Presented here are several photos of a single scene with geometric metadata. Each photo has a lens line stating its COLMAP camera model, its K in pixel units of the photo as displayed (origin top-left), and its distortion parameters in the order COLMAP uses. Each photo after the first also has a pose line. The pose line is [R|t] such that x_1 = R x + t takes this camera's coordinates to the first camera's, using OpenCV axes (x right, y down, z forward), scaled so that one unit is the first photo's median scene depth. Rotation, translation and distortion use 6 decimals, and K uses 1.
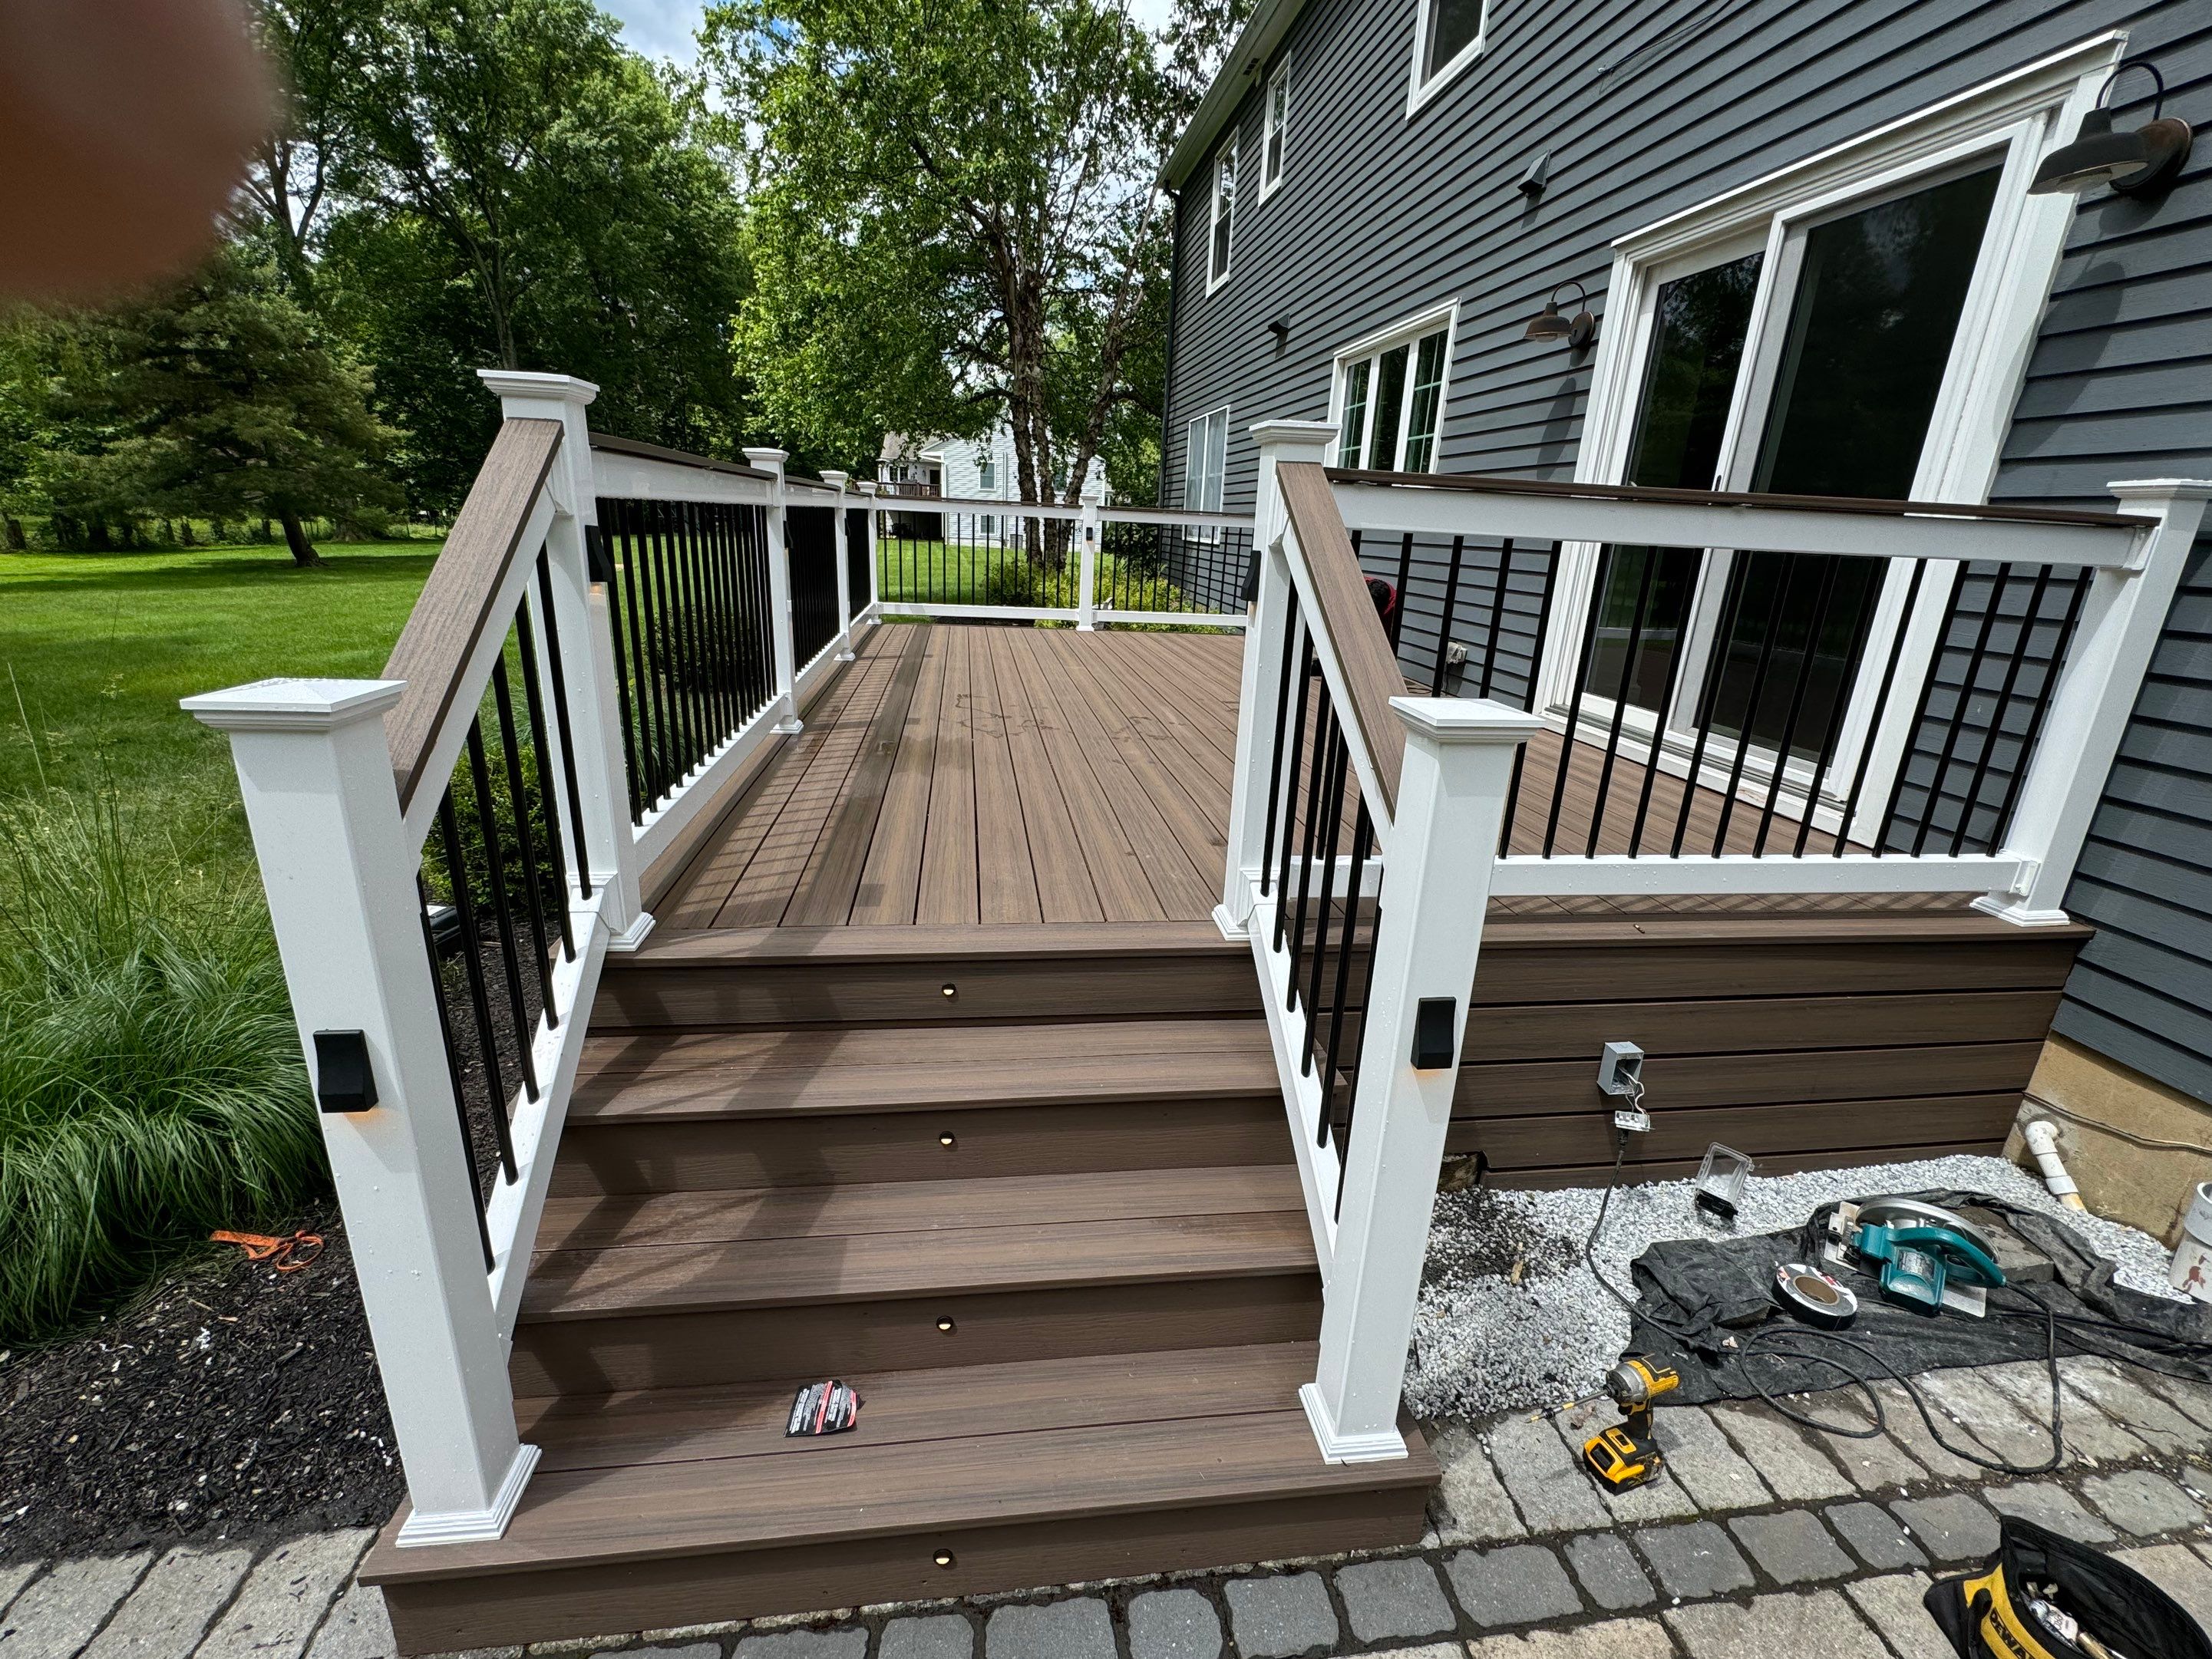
lens RADIAL K [[947.9, 0, 1102.7], [0, 947.9, 825.9], [0, 0, 1]] dist [-0.000676, -0.000324]
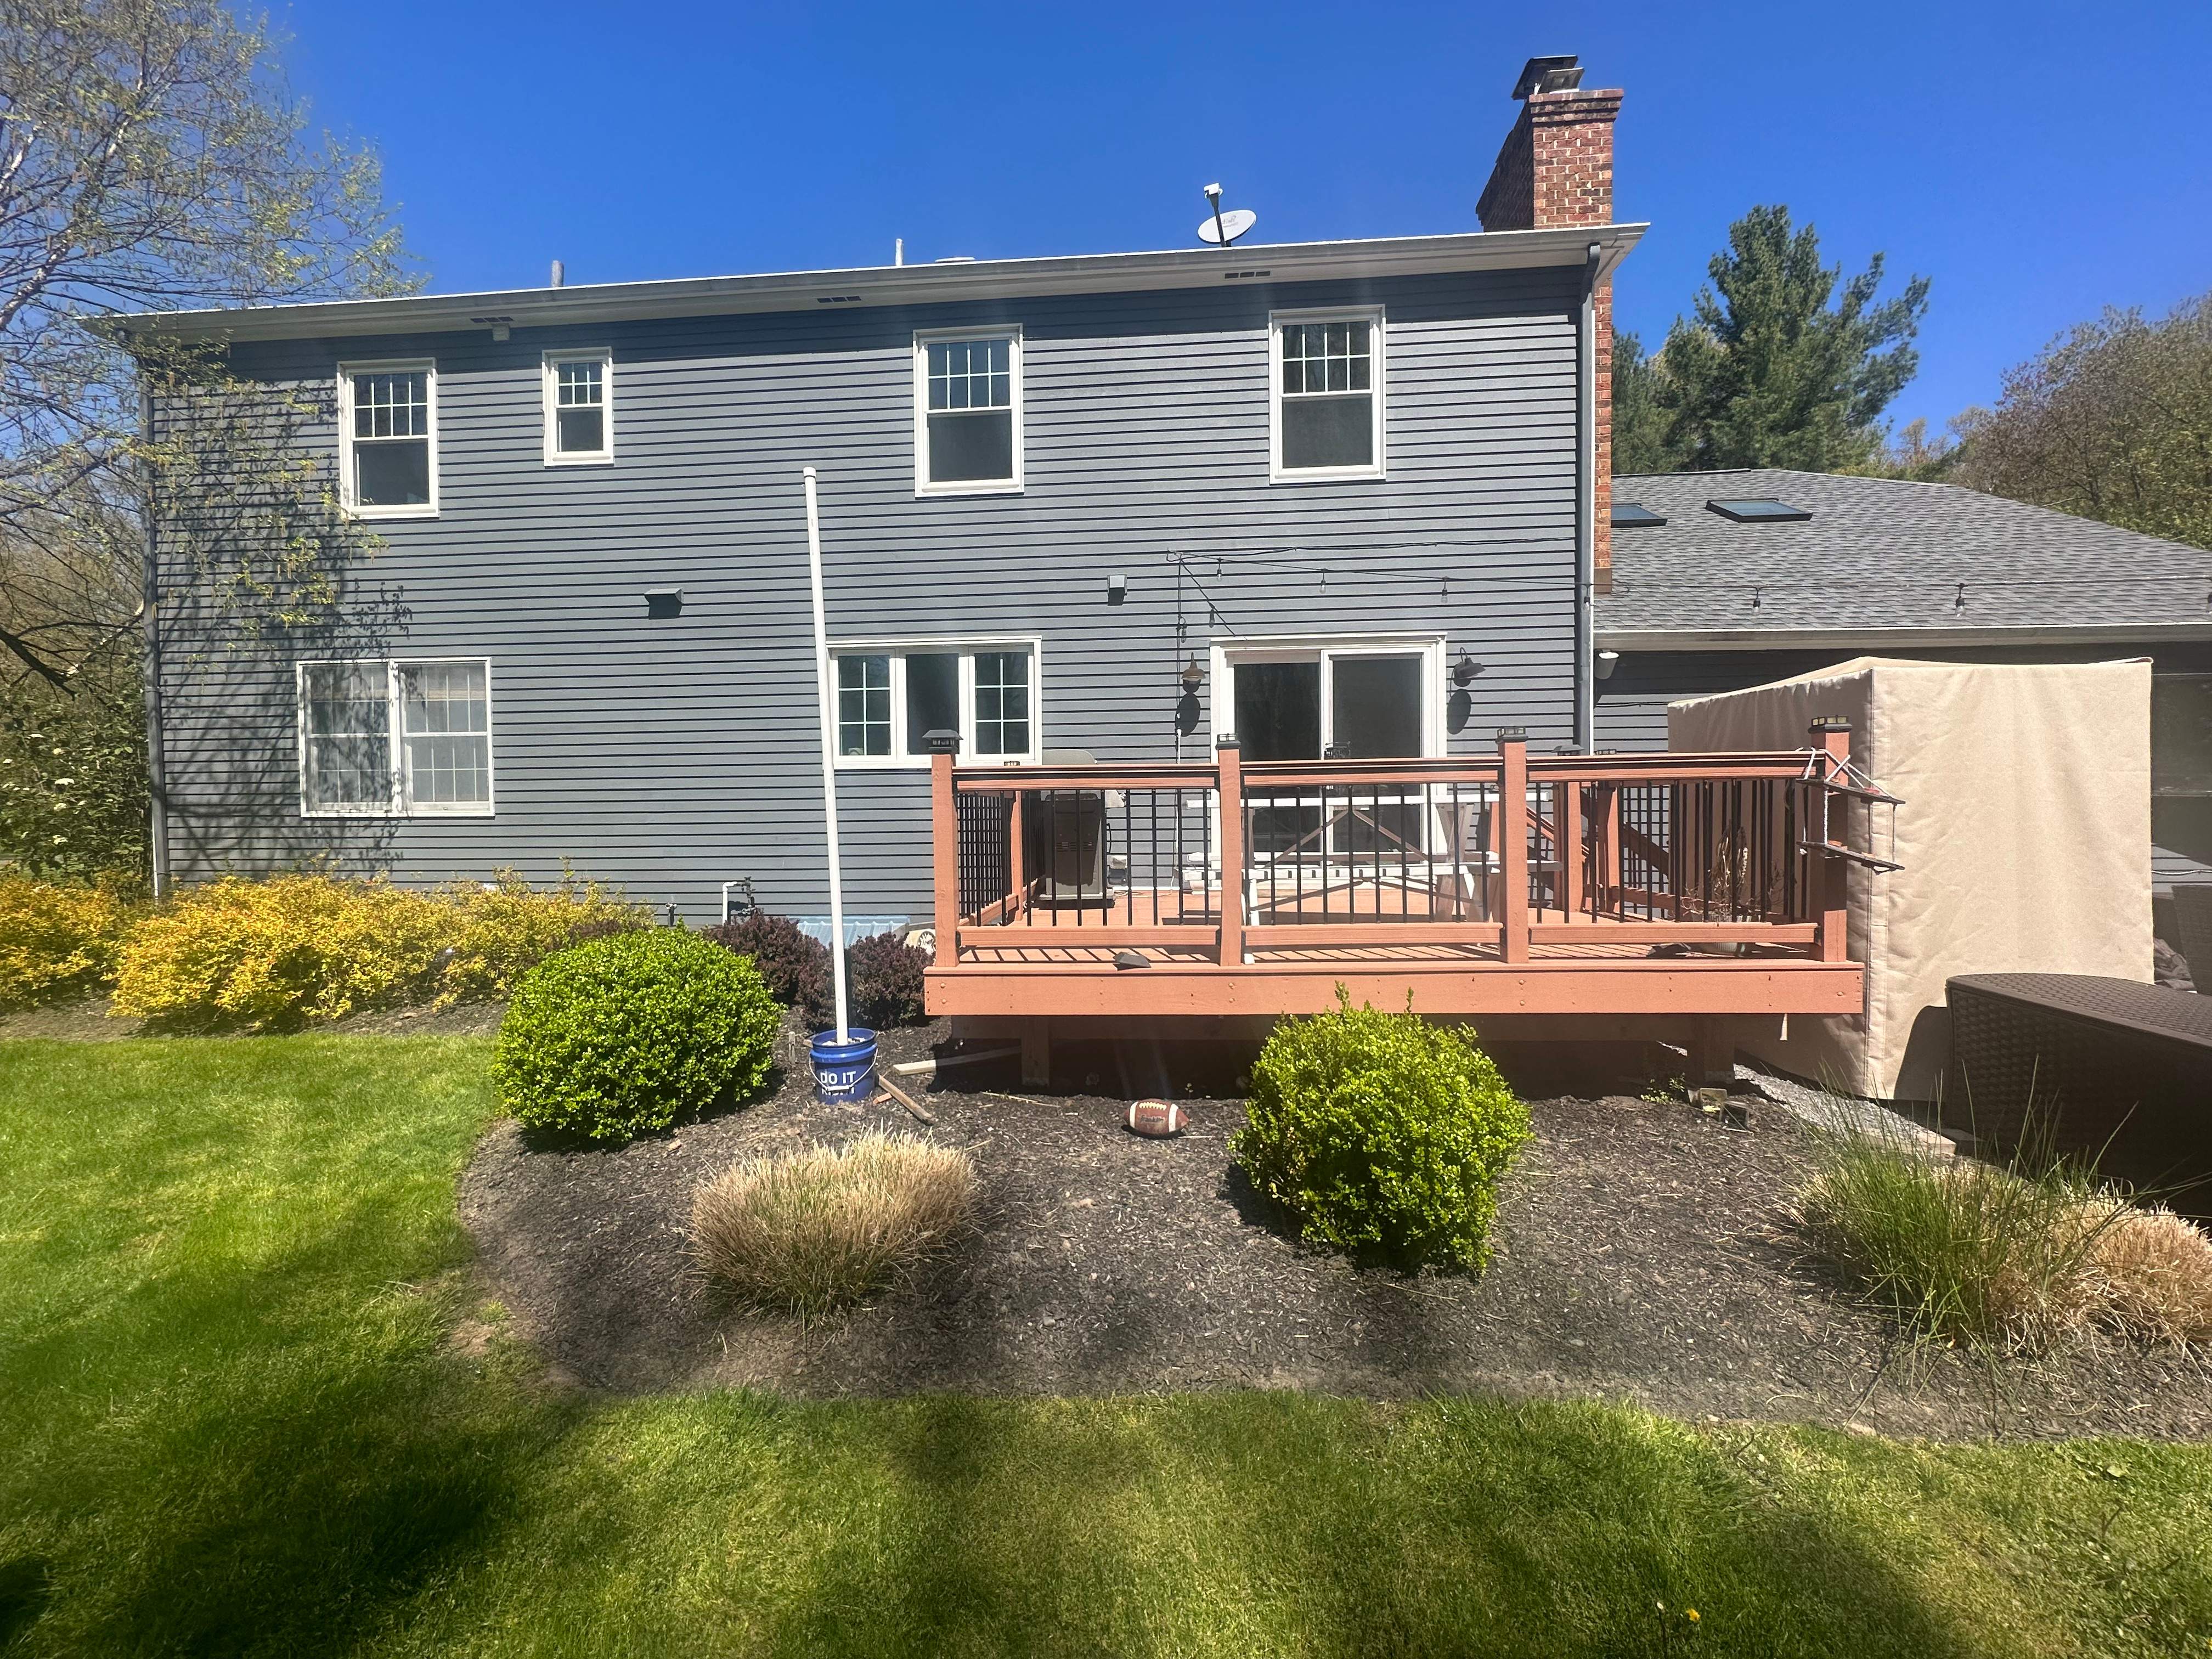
lens RADIAL K [[879.7, 0, 1102.6], [0, 879.7, 821.5], [0, 0, 1]] dist [-0.000184, 0.000049]
pose [[0.219052, -0.075322, 0.972802, -1.594052], [0.317676, 0.948197, 0.001883, -0.406781], [-0.922550, 0.308623, 0.231632, 1.105948]]
